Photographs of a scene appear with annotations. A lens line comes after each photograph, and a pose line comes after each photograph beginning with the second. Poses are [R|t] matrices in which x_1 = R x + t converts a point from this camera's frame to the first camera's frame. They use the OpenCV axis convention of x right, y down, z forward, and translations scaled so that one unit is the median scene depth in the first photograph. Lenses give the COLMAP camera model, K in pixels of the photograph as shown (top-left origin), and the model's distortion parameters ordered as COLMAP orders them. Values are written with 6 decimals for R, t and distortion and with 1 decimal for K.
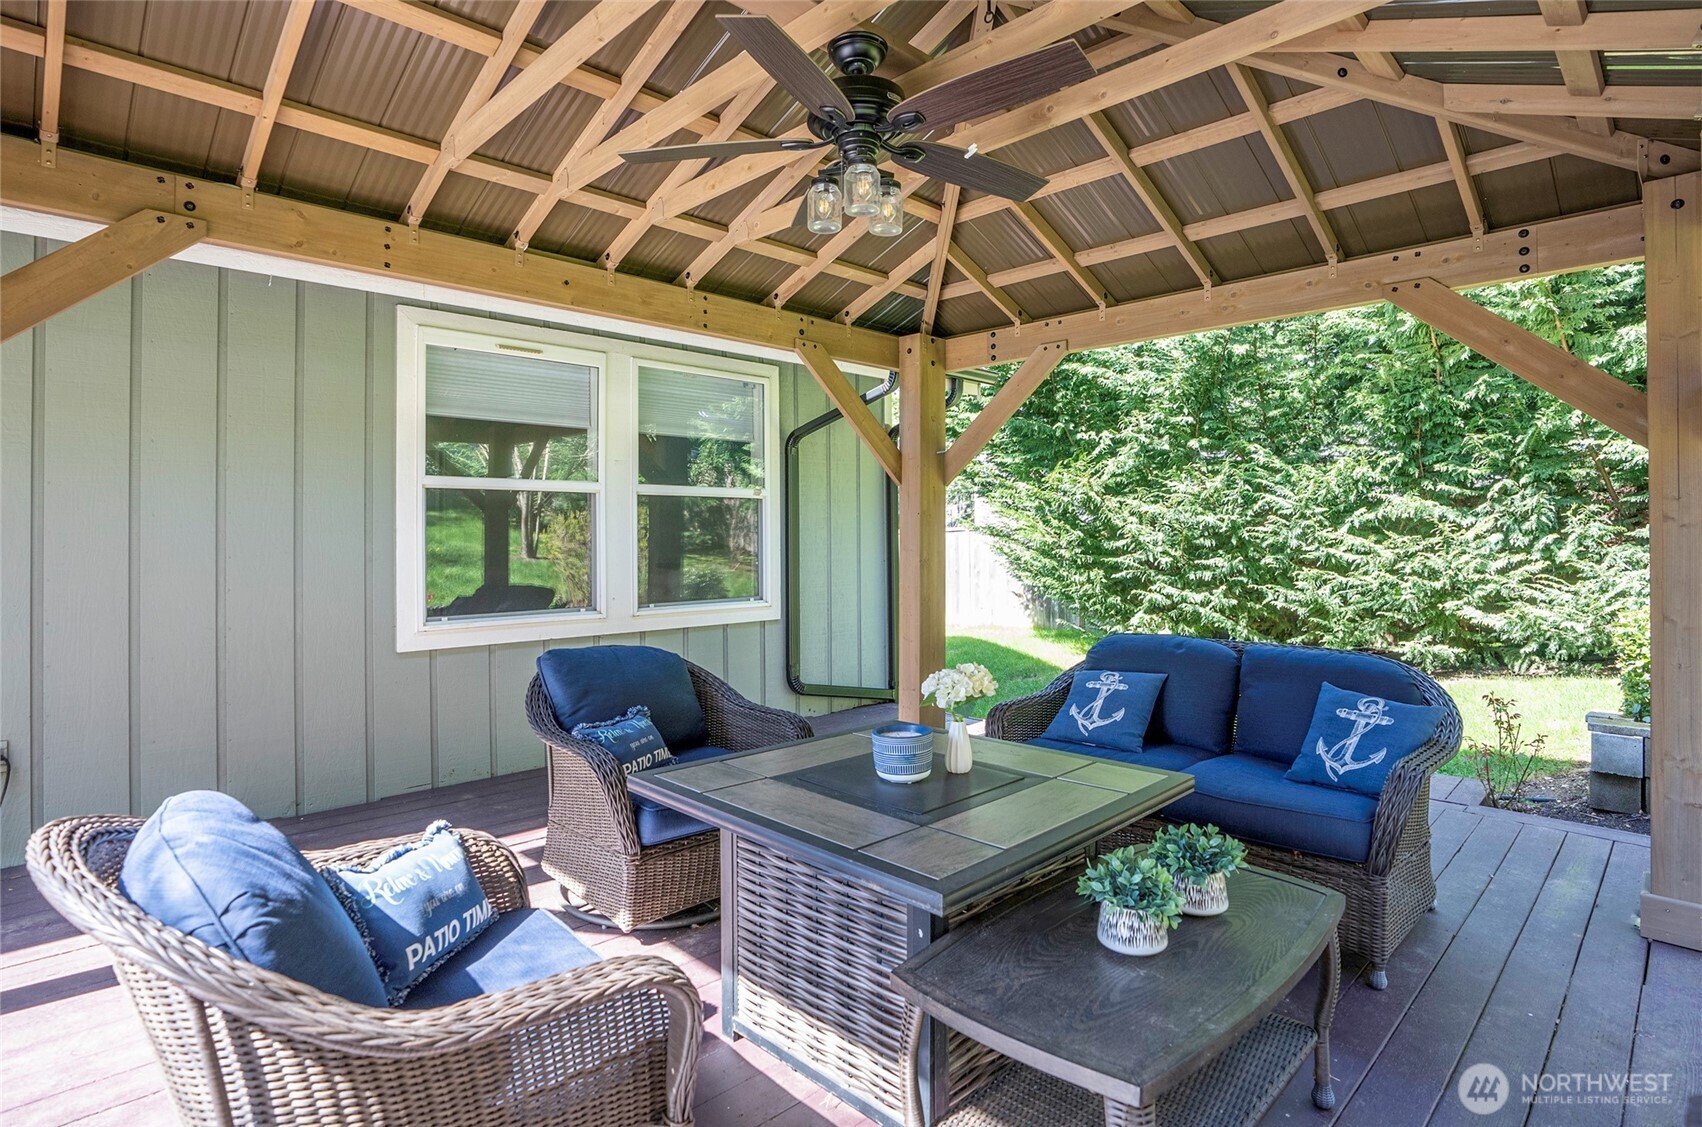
lens RADIAL K [[810.8, 0, 863.8], [0, 810.8, 547.1], [0, 0, 1]] dist [-0.012831, 0.000320]
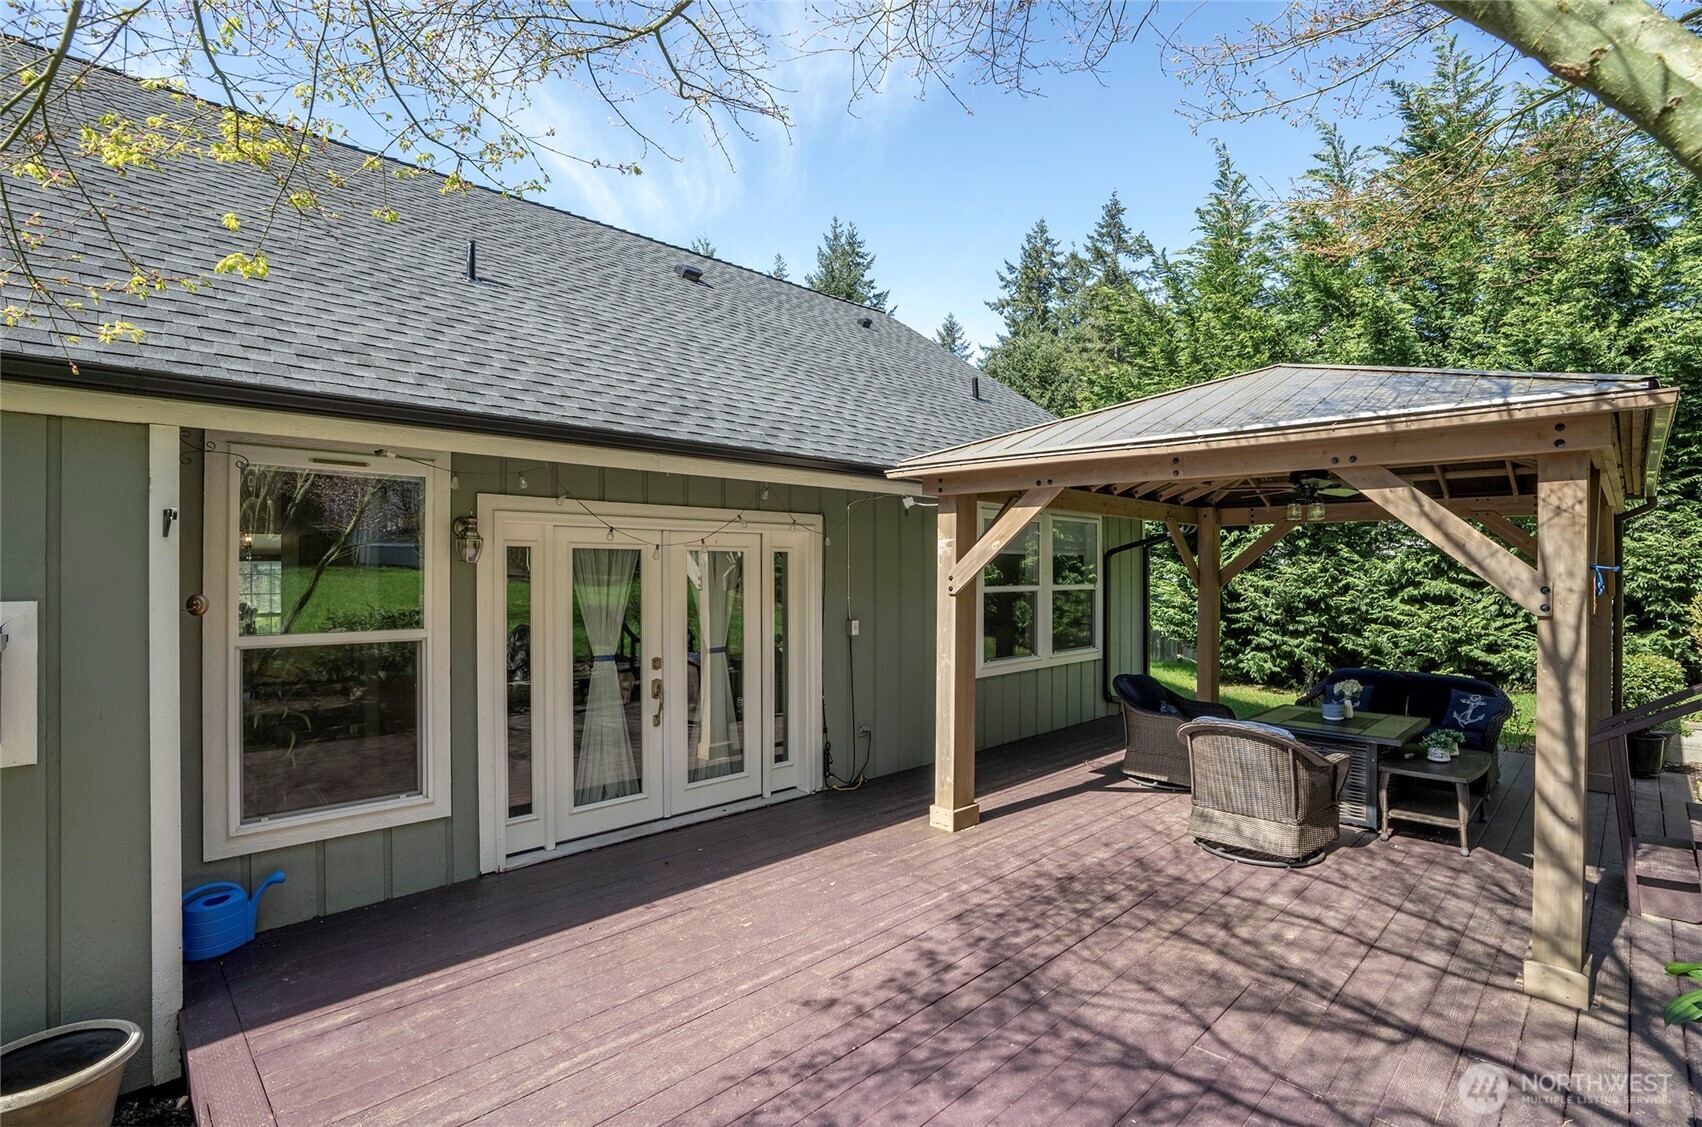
lens RADIAL K [[810.8, 0, 838.5], [0, 810.8, 574.0], [0, 0, 1]] dist [-0.012831, 0.000320]
pose [[0.999602, 0.005431, 0.027666, -0.537585], [-0.005470, 0.999984, 0.001343, -0.068714], [-0.027658, -0.001494, 0.999616, -0.539275]]
